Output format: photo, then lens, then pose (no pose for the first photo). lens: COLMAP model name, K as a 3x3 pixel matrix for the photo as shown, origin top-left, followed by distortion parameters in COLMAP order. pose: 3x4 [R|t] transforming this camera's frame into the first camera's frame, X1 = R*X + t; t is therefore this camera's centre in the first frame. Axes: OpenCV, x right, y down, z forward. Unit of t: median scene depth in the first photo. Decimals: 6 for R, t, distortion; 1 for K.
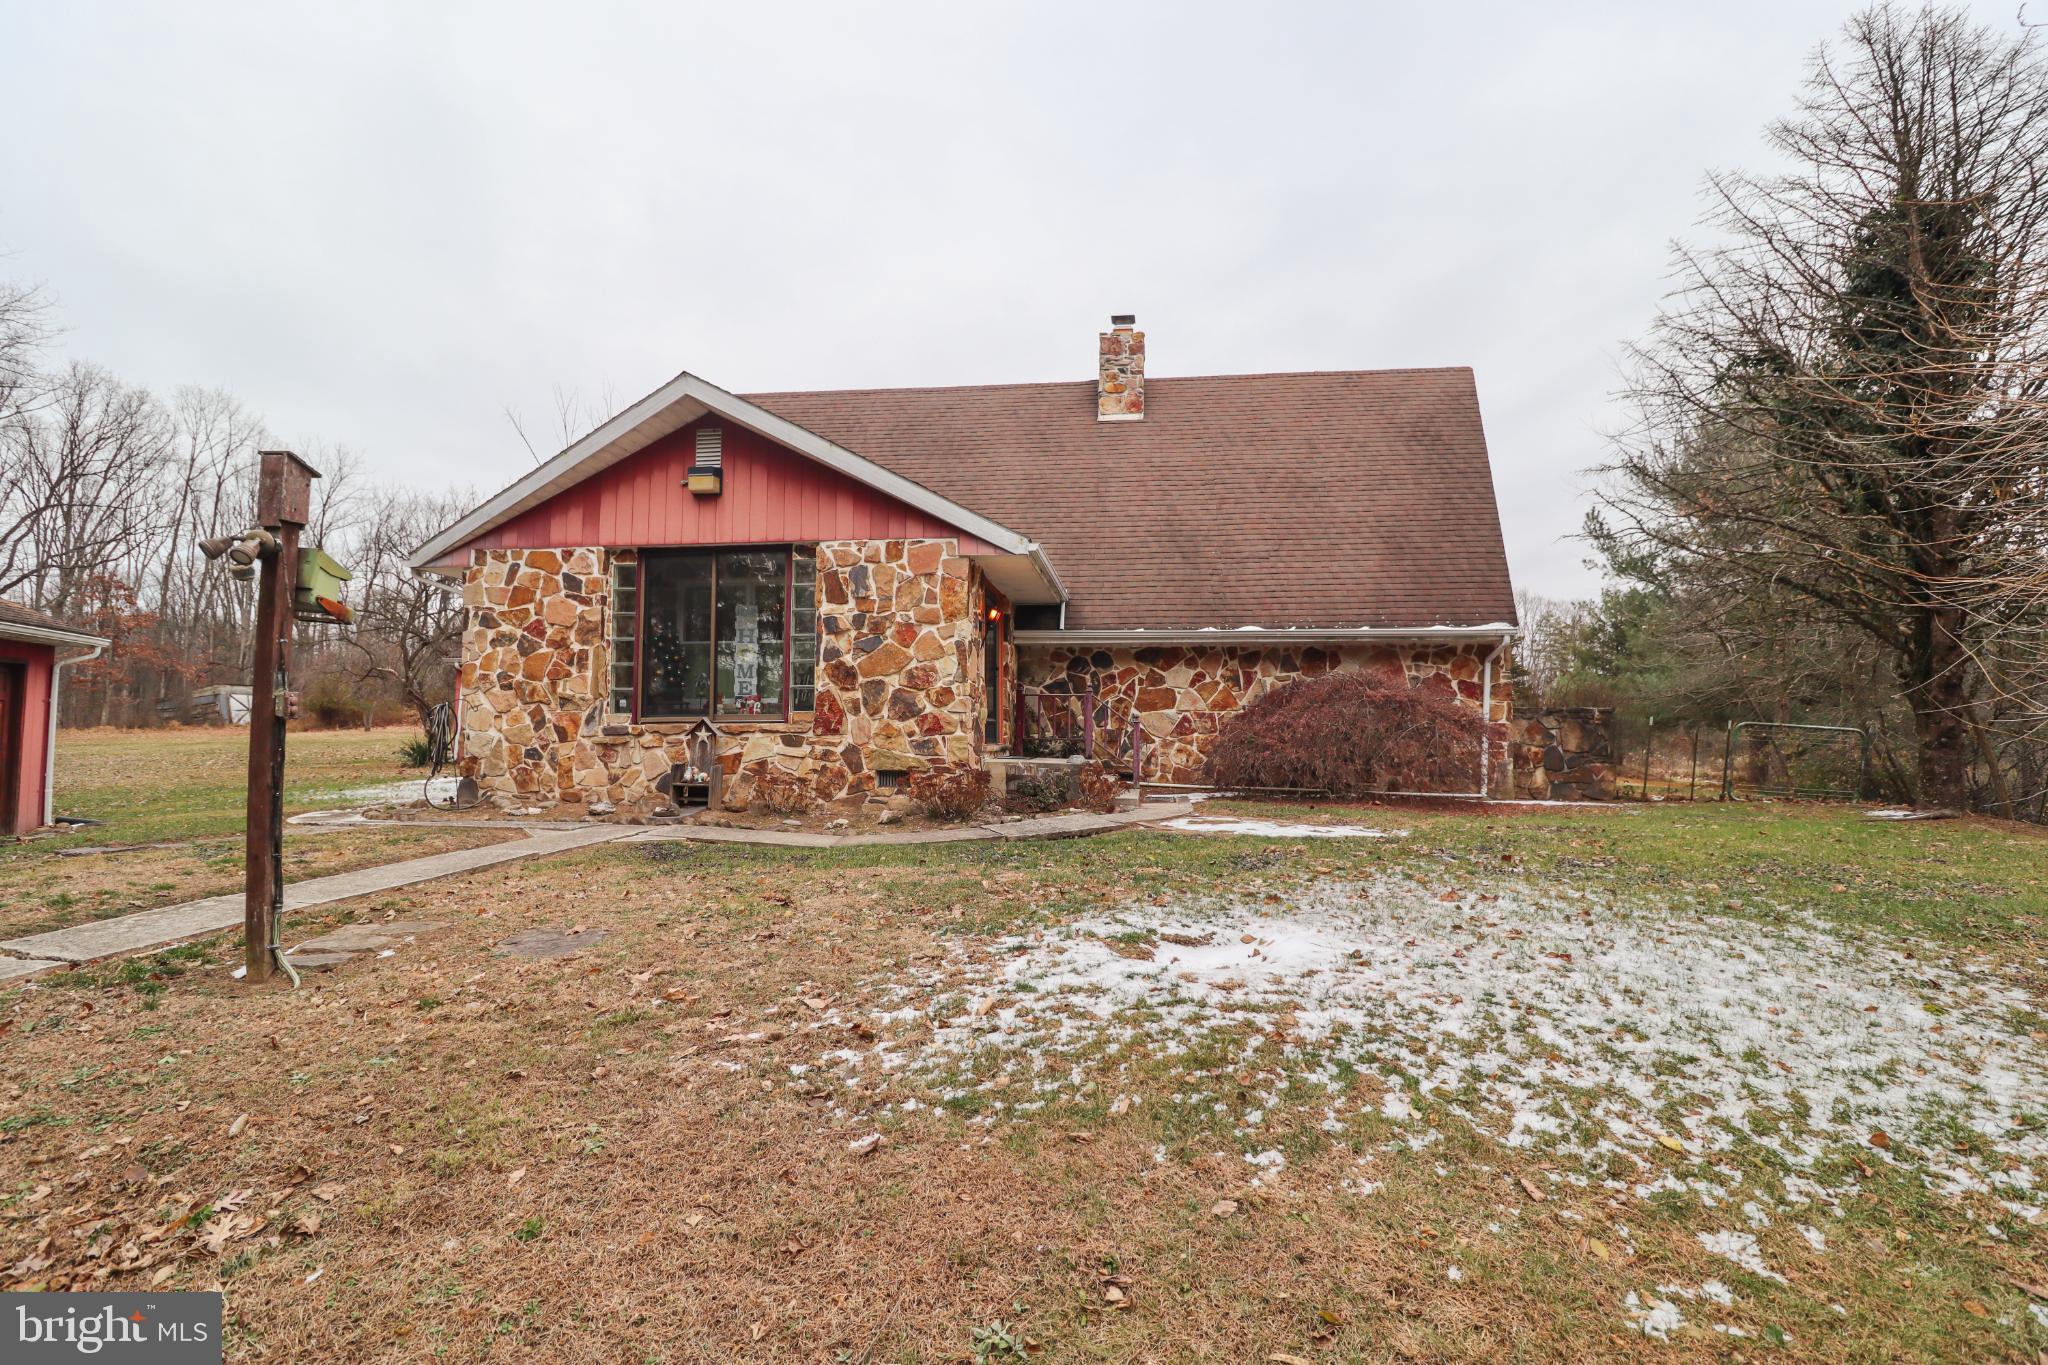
lens RADIAL K [[947.1, 0, 1043.4], [0, 947.1, 673.8], [0, 0, 1]] dist [0.002699, -0.016091]
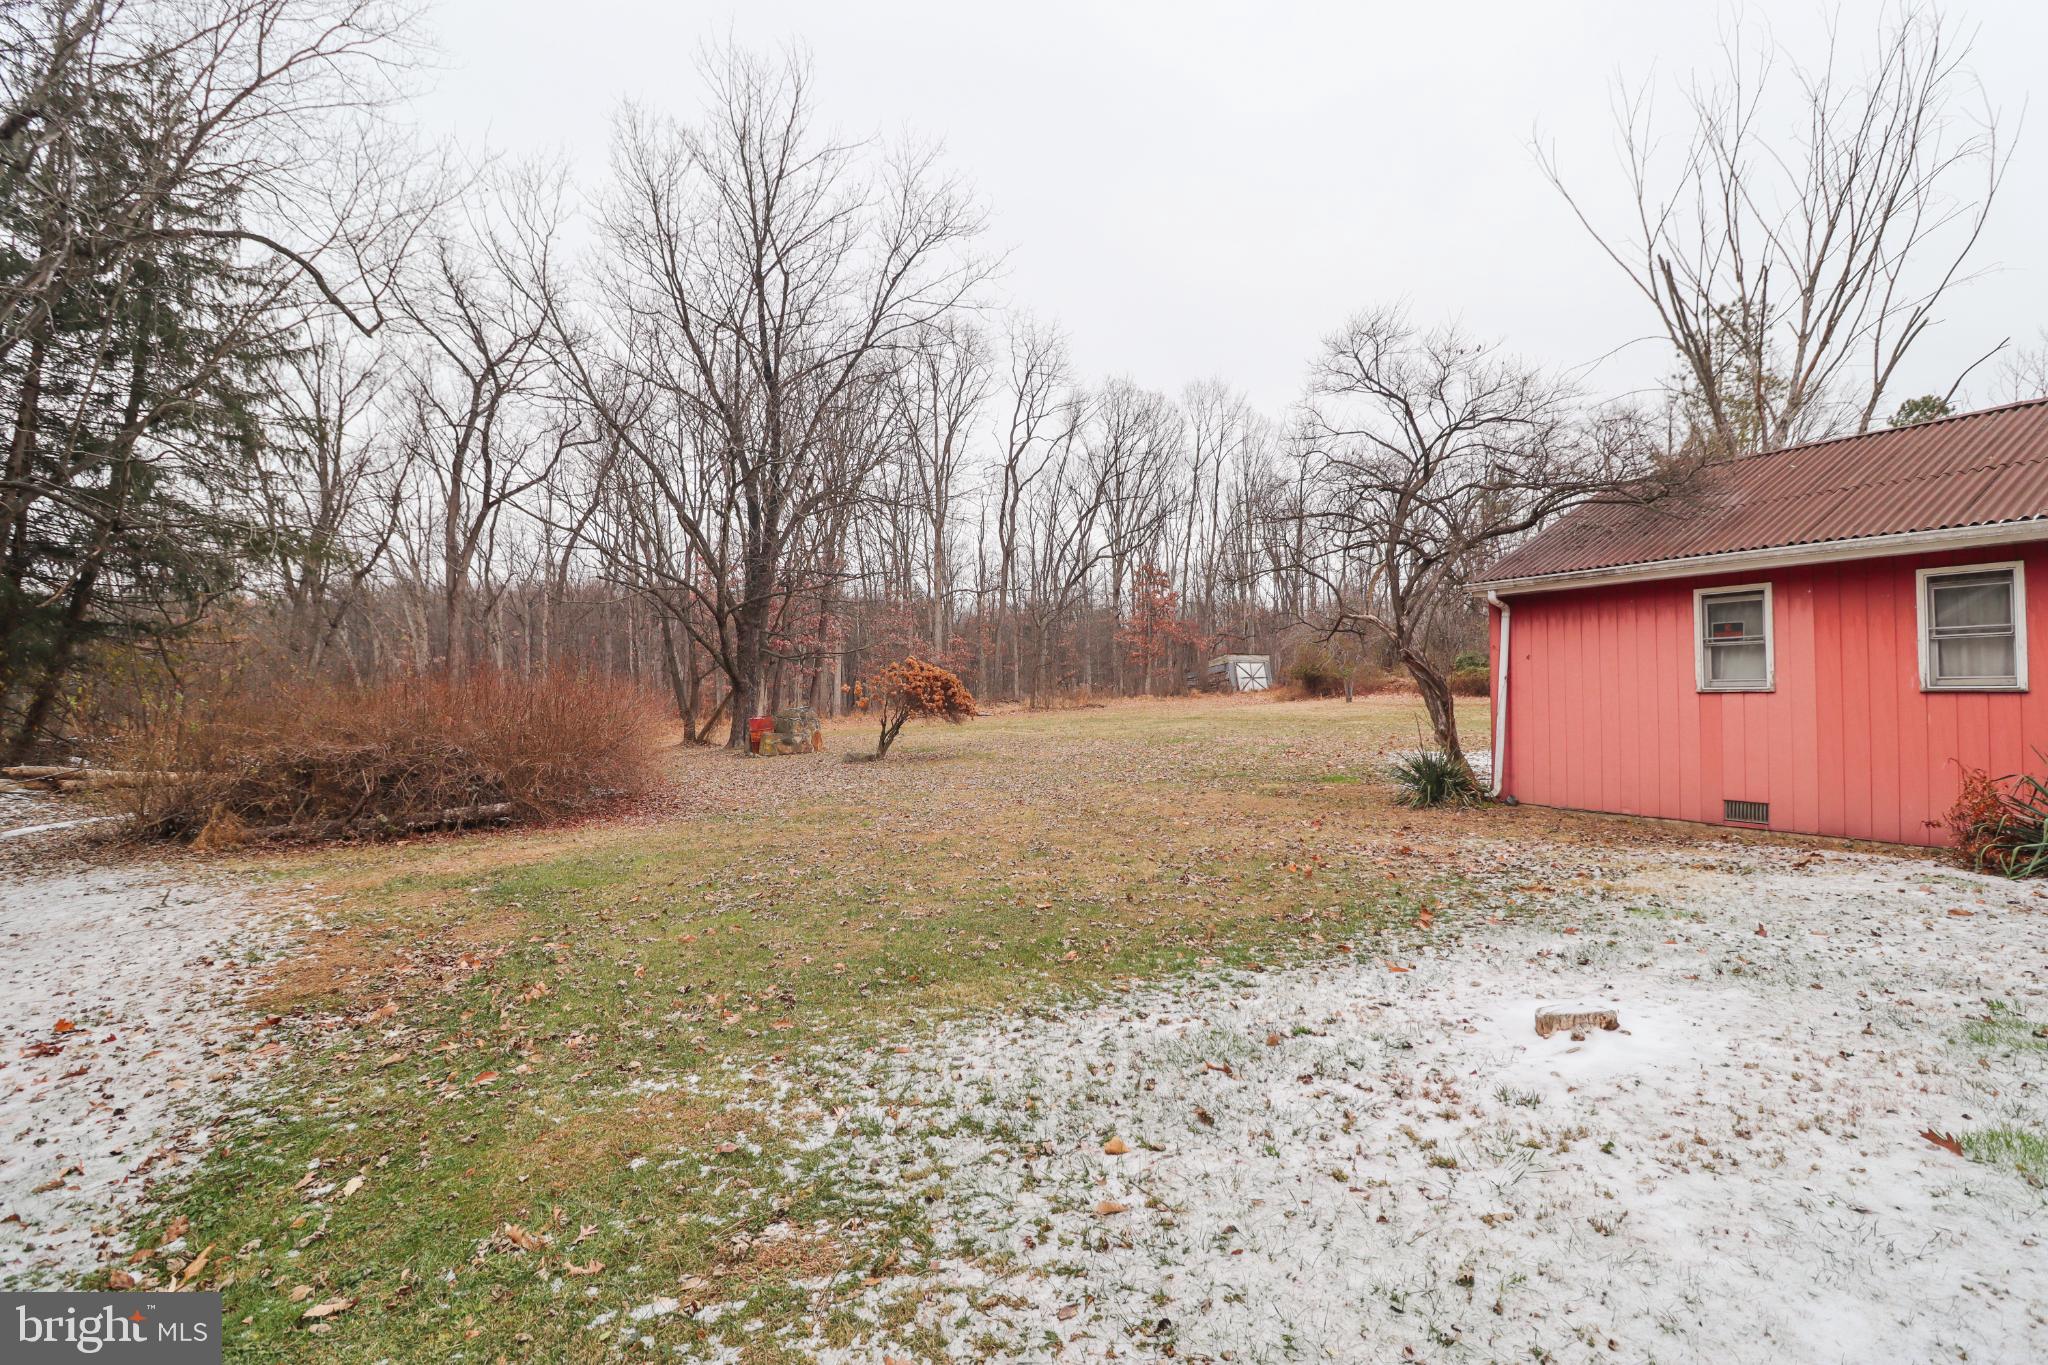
lens RADIAL K [[947.1, 0, 1043.4], [0, 947.1, 673.8], [0, 0, 1]] dist [0.002699, -0.016091]
pose [[0.592386, -0.018867, -0.805434, -0.152301], [0.056868, 0.998211, 0.018443, 0.002137], [0.803645, -0.056729, 0.592399, 0.219719]]
